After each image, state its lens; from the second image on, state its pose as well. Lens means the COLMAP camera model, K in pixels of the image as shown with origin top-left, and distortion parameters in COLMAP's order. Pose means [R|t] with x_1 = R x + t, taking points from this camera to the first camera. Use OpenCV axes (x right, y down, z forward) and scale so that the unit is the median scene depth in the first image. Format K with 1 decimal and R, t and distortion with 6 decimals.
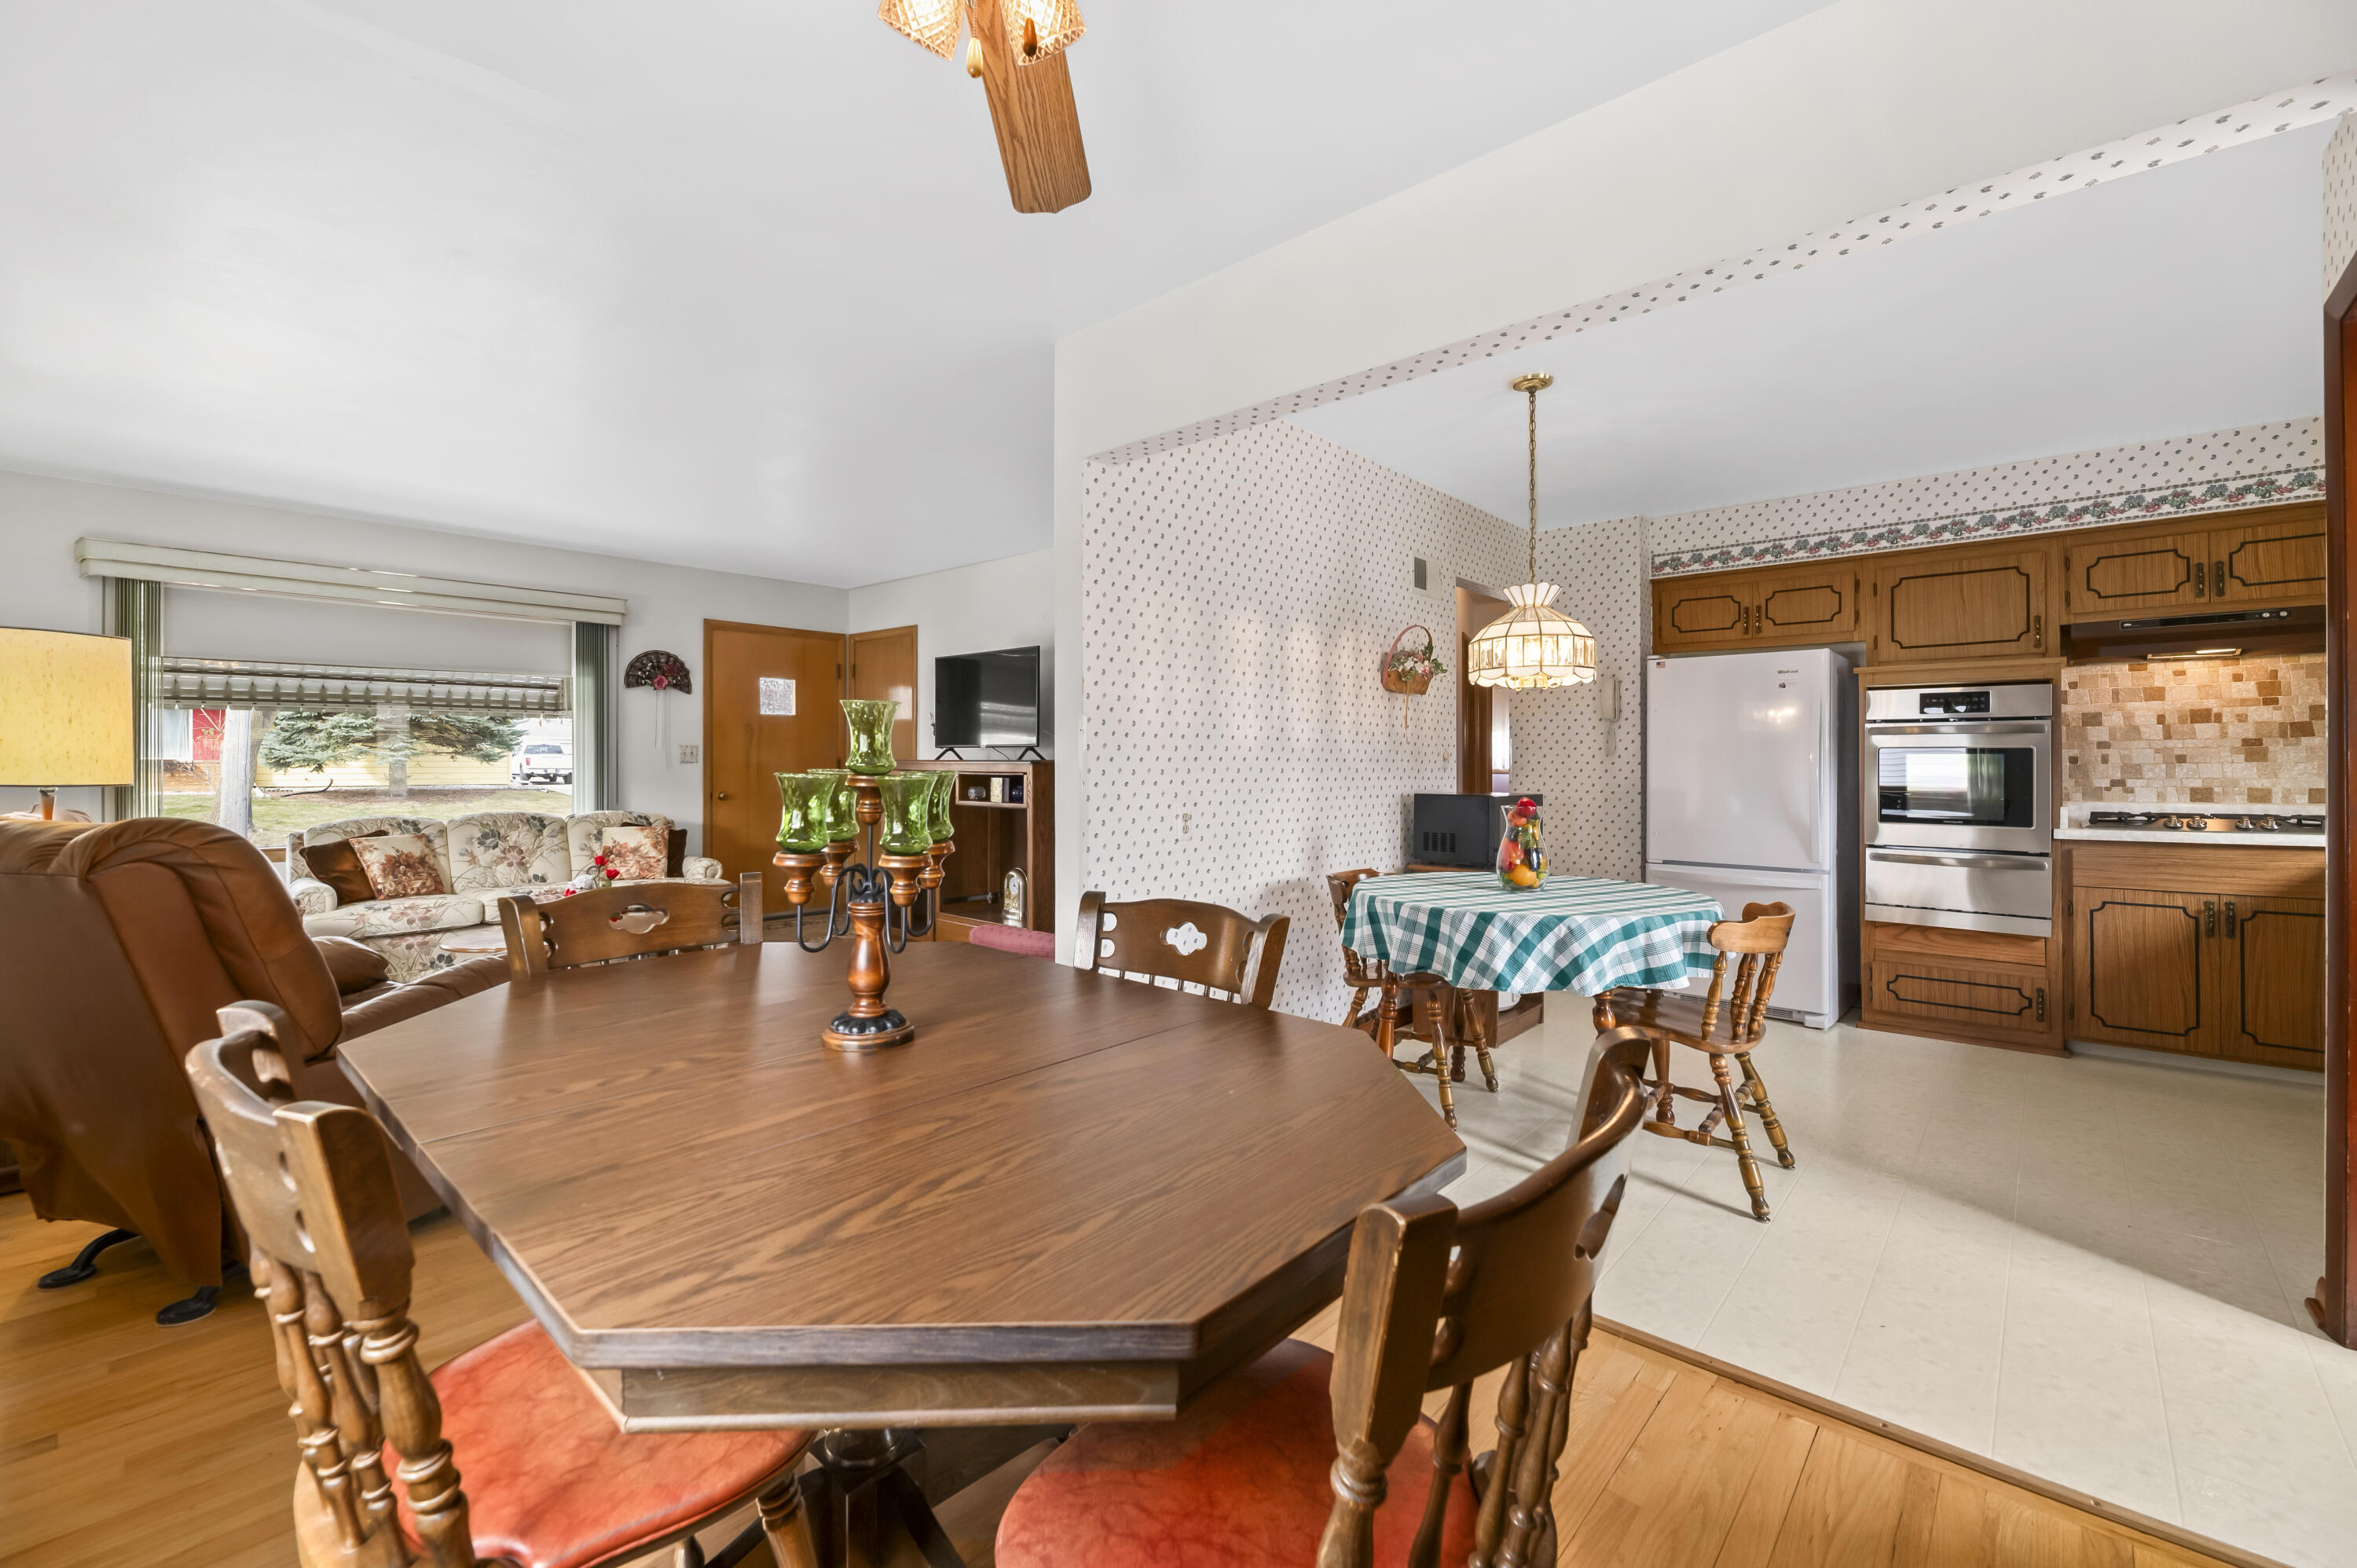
lens RADIAL K [[1013.7, 0, 1169.3], [0, 1013.7, 754.3], [0, 0, 1]] dist [0.005207, -0.002945]
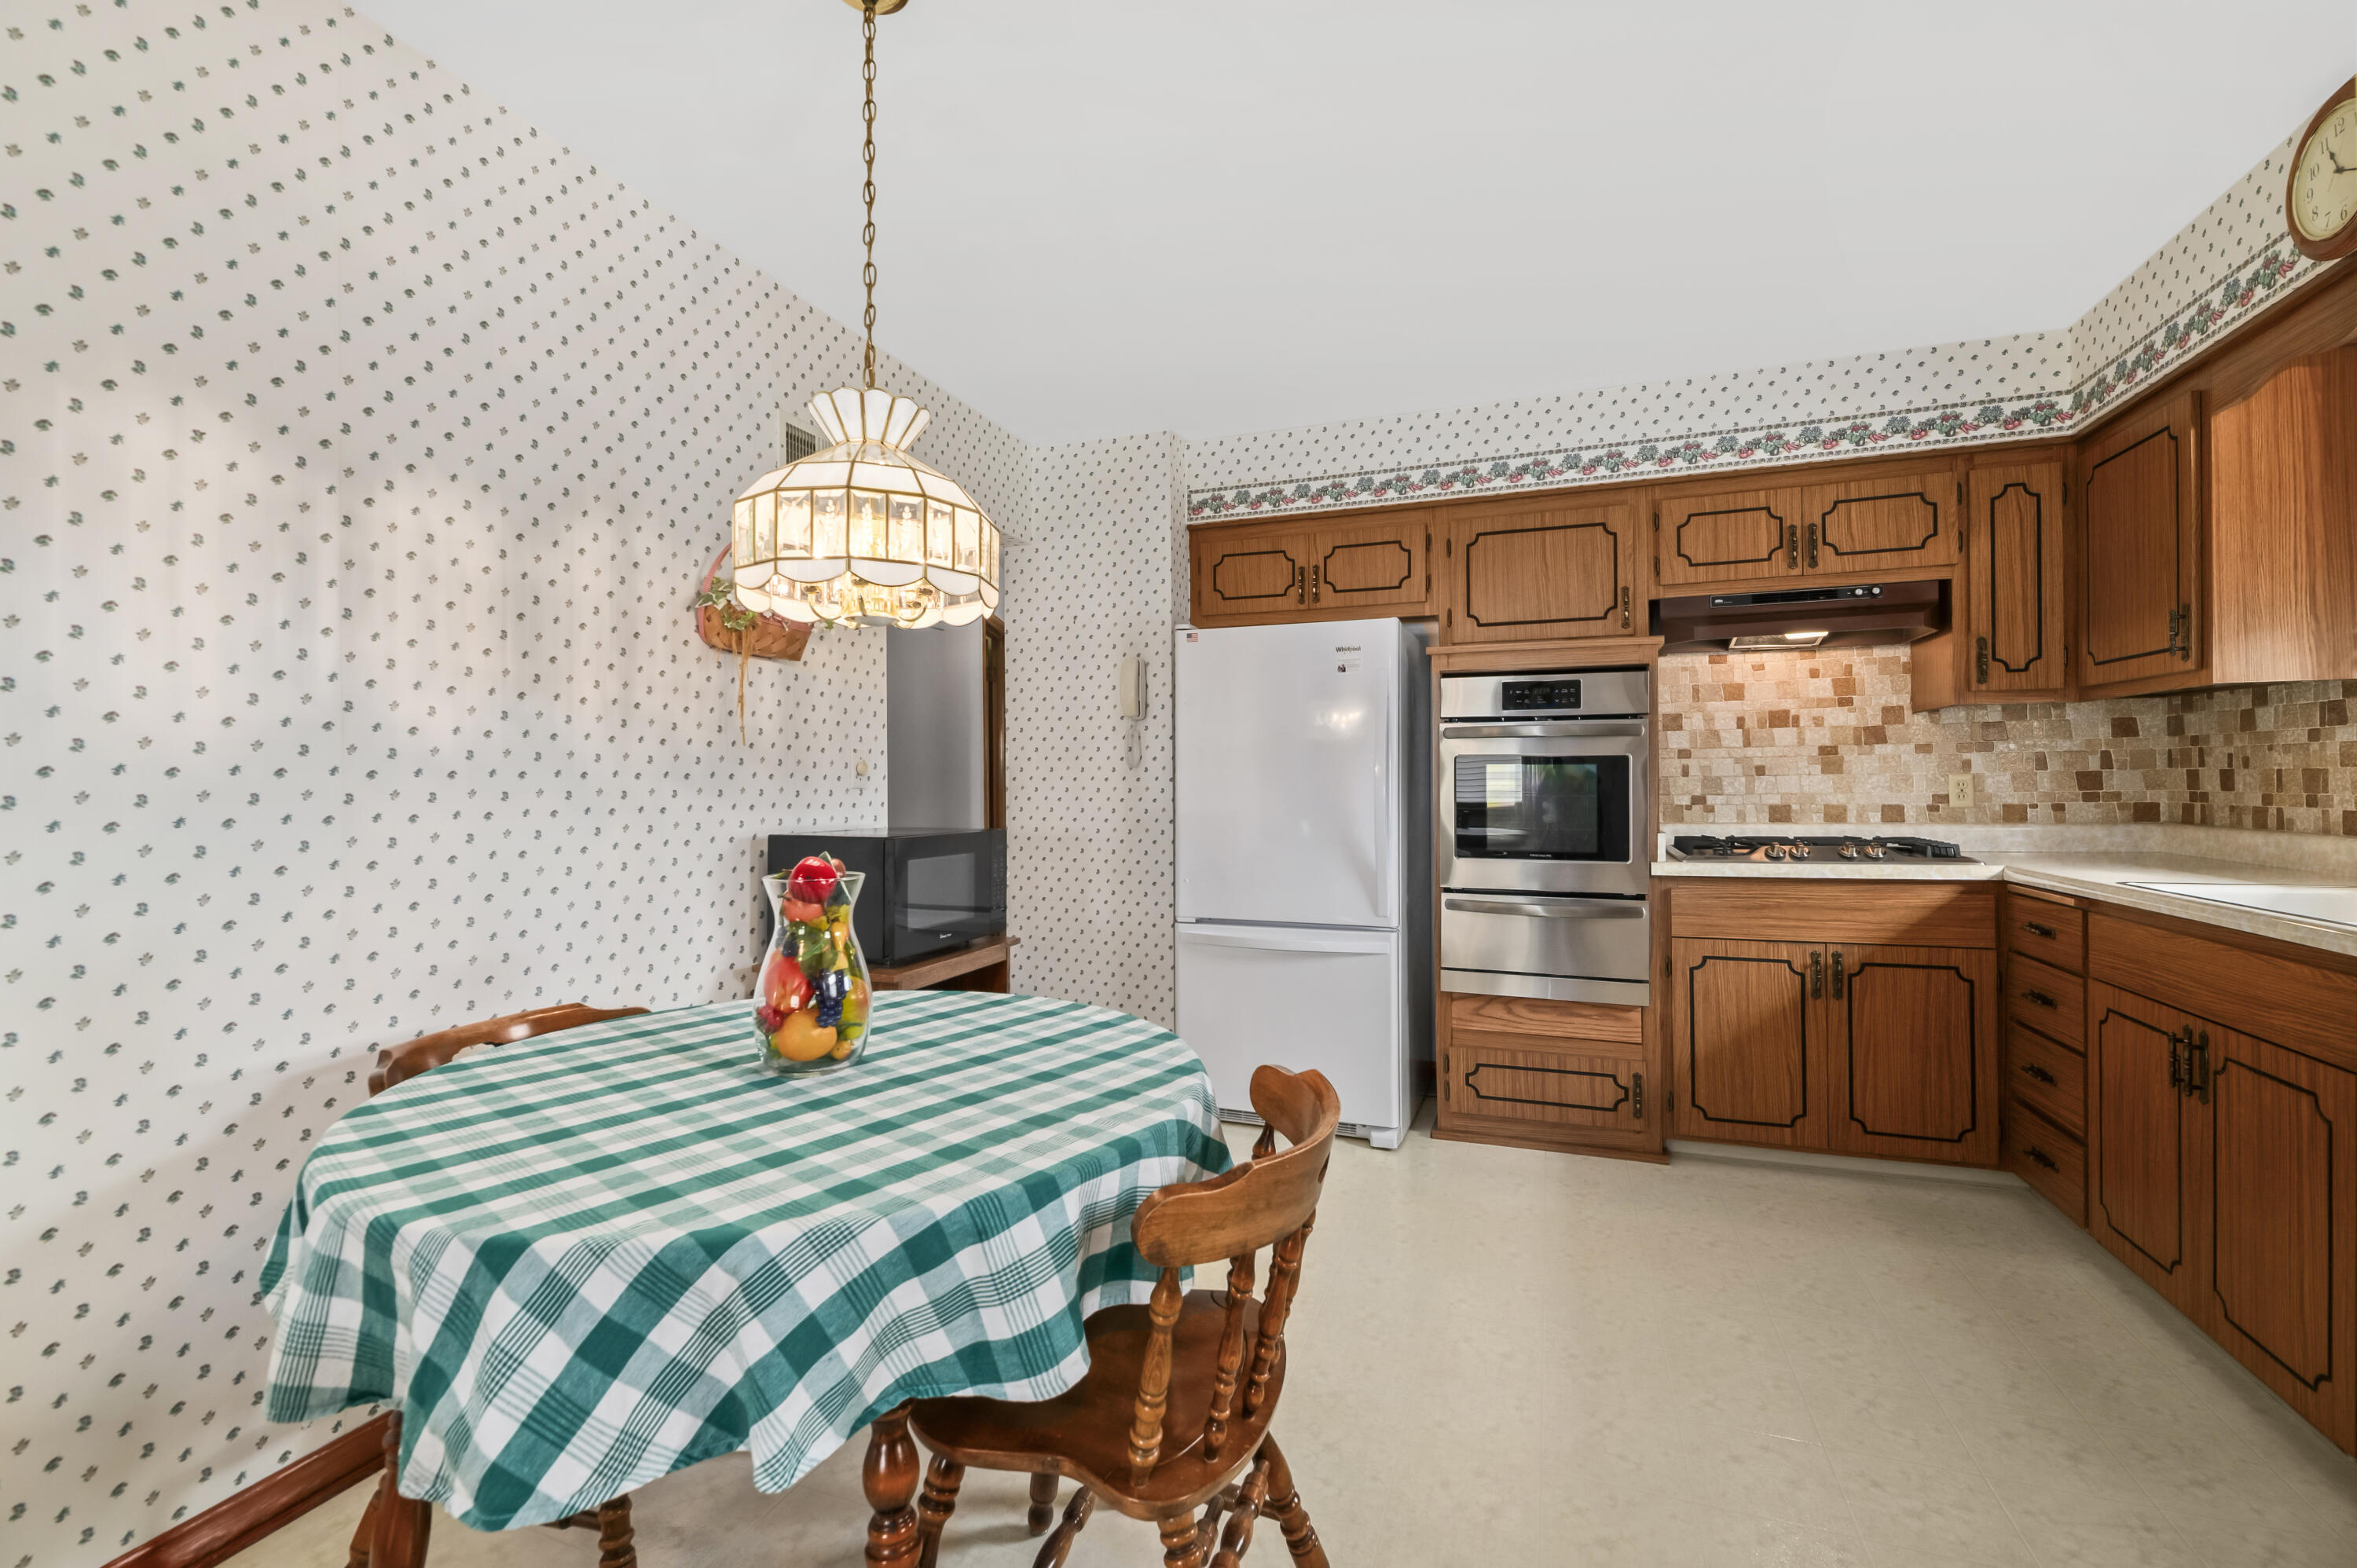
lens RADIAL K [[1013.7, 0, 1185.2], [0, 1013.7, 773.7], [0, 0, 1]] dist [0.005207, -0.002945]
pose [[0.931078, -0.002453, 0.364813, 0.260502], [0.002052, 0.999997, 0.001489, 0.005182], [-0.364815, -0.000638, 0.931080, 0.406626]]
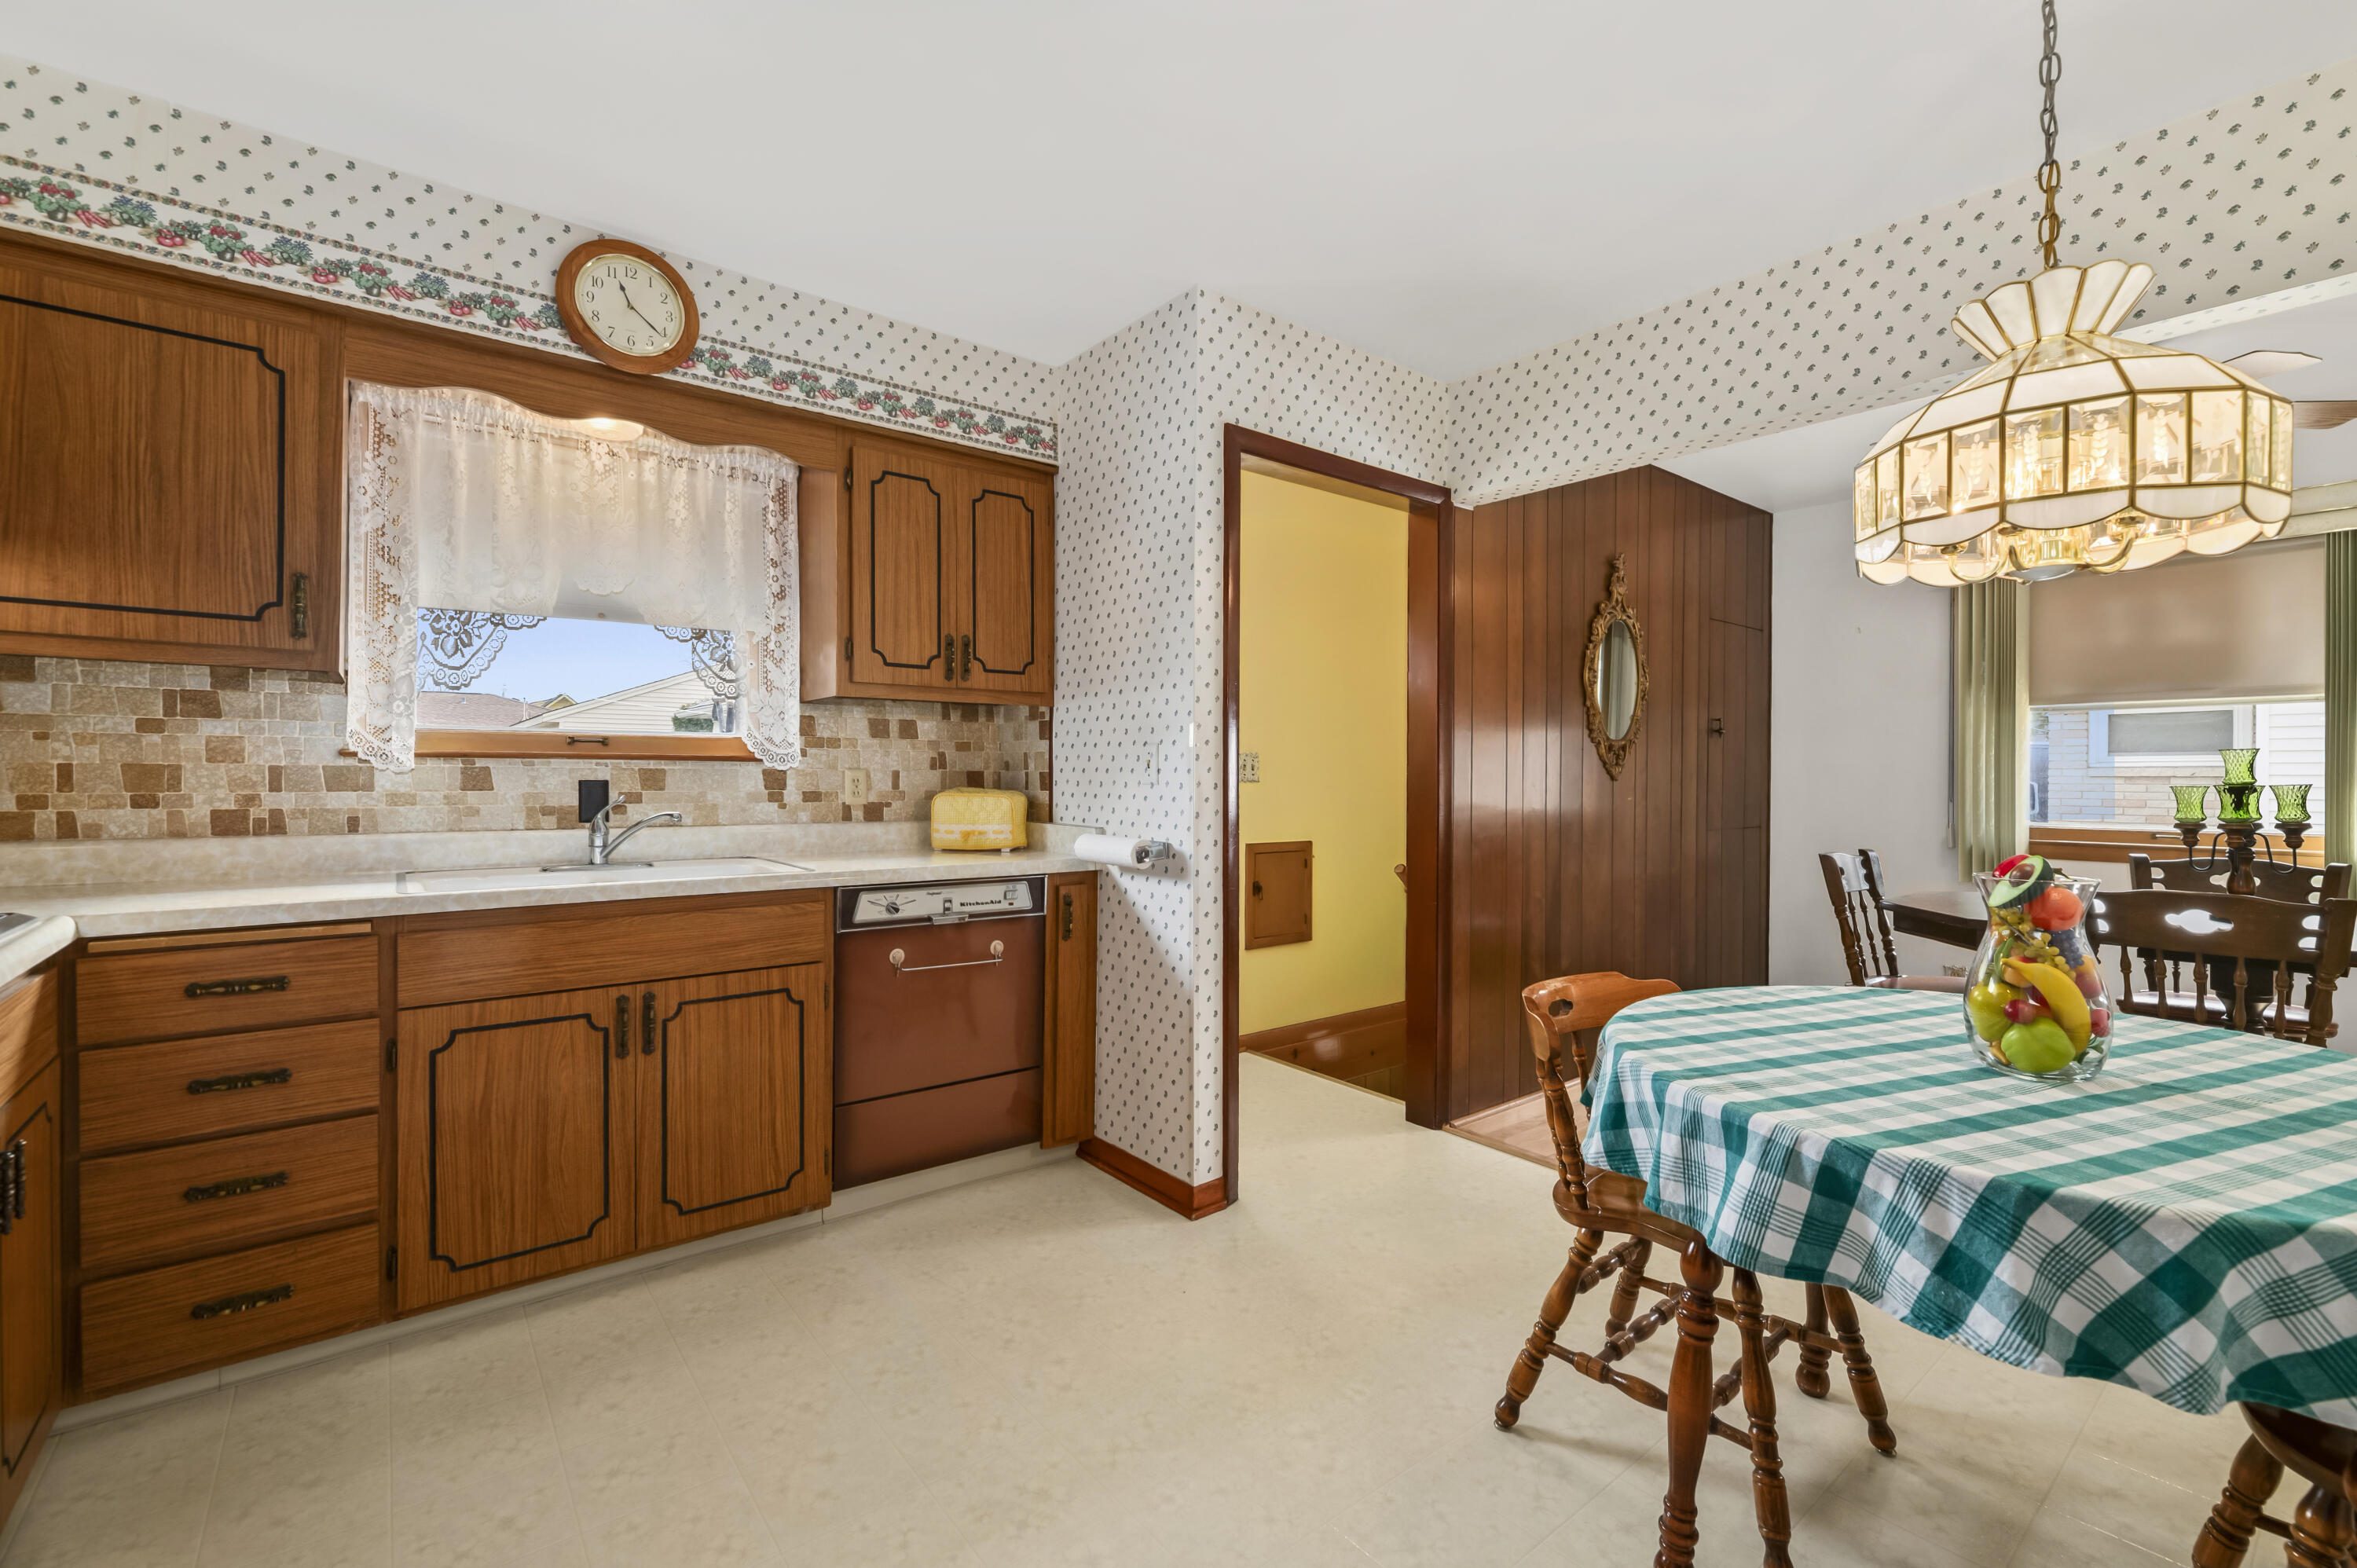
lens RADIAL K [[1013.7, 0, 1156.3], [0, 1013.7, 776.6], [0, 0, 1]] dist [0.005207, -0.002945]
pose [[-0.984878, -0.006509, 0.173127, 0.501659], [-0.008261, 0.999922, -0.009406, 0.011677], [-0.173052, -0.010694, -0.984855, 1.162376]]
